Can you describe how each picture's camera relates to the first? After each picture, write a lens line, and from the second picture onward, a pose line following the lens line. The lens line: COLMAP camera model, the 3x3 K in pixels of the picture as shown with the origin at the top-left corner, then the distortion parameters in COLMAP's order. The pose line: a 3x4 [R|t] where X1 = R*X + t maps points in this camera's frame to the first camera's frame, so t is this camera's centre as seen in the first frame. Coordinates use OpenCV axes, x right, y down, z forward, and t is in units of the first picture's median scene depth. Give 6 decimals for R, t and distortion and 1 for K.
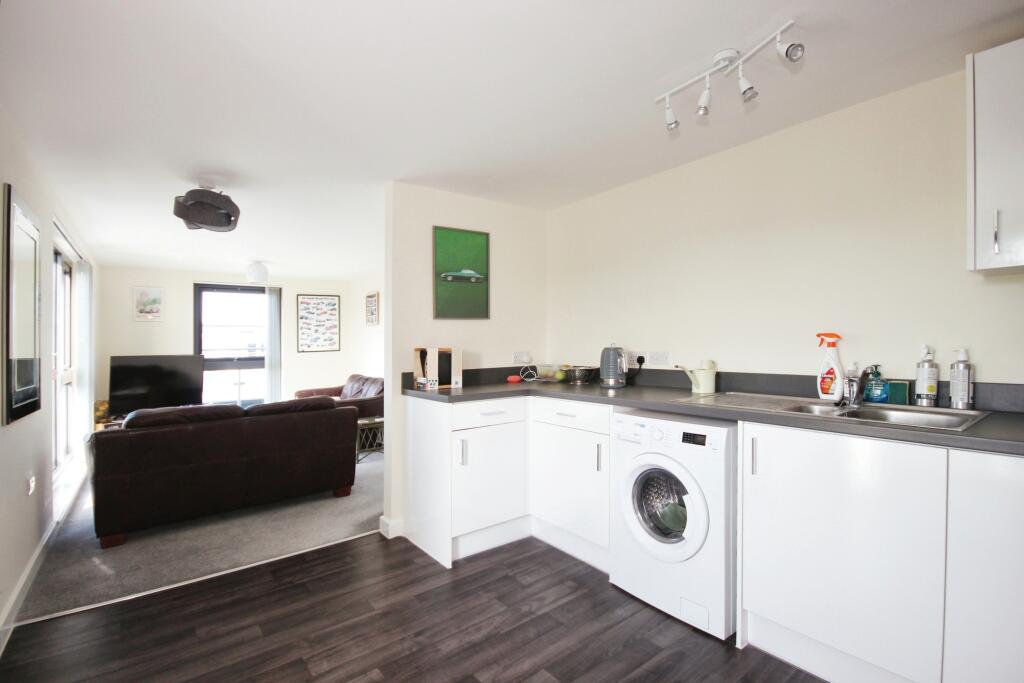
lens RADIAL K [[476.2, 0, 524.7], [0, 476.2, 331.8], [0, 0, 1]] dist [-0.002060, -0.000336]
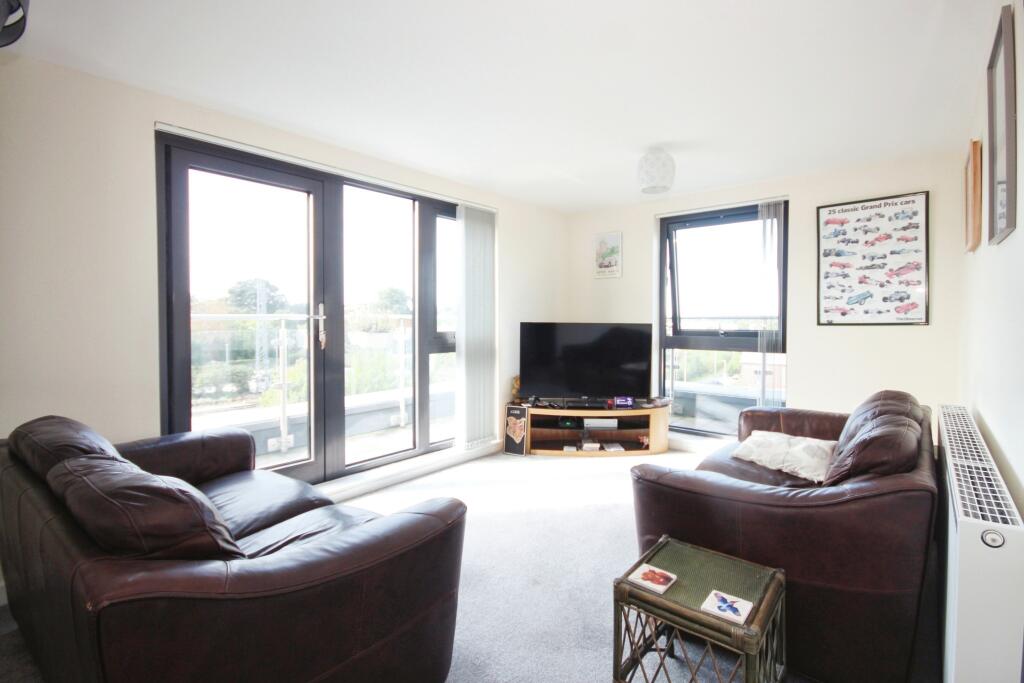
lens RADIAL K [[462.1, 0, 511.6], [0, 462.1, 317.5], [0, 0, 1]] dist [-0.003616, -0.000237]
pose [[0.217329, 0.020470, -0.975884, -0.080977], [0.020510, 0.999464, 0.025532, 0.016558], [0.975883, -0.025564, 0.216793, 0.585579]]
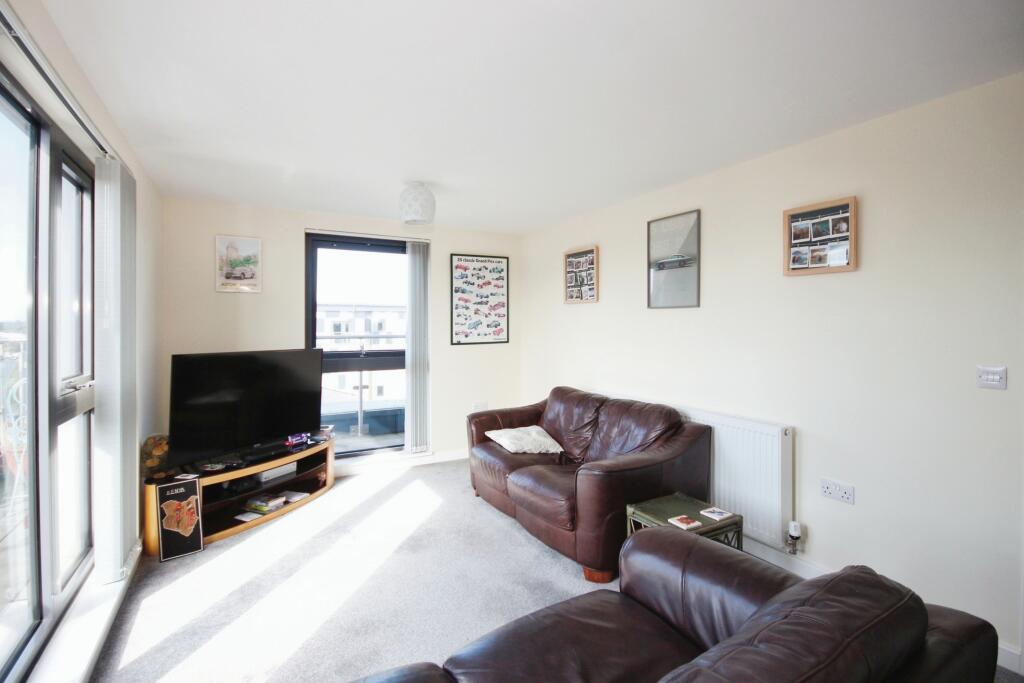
lens RADIAL K [[476.3, 0, 508.2], [0, 476.3, 323.0], [0, 0, 1]] dist [0.027401, -0.017227]
pose [[0.986009, 0.016744, -0.165850, -0.294629], [-0.013473, 0.999692, 0.020830, -0.000357], [0.166148, -0.018304, 0.985931, 0.381502]]
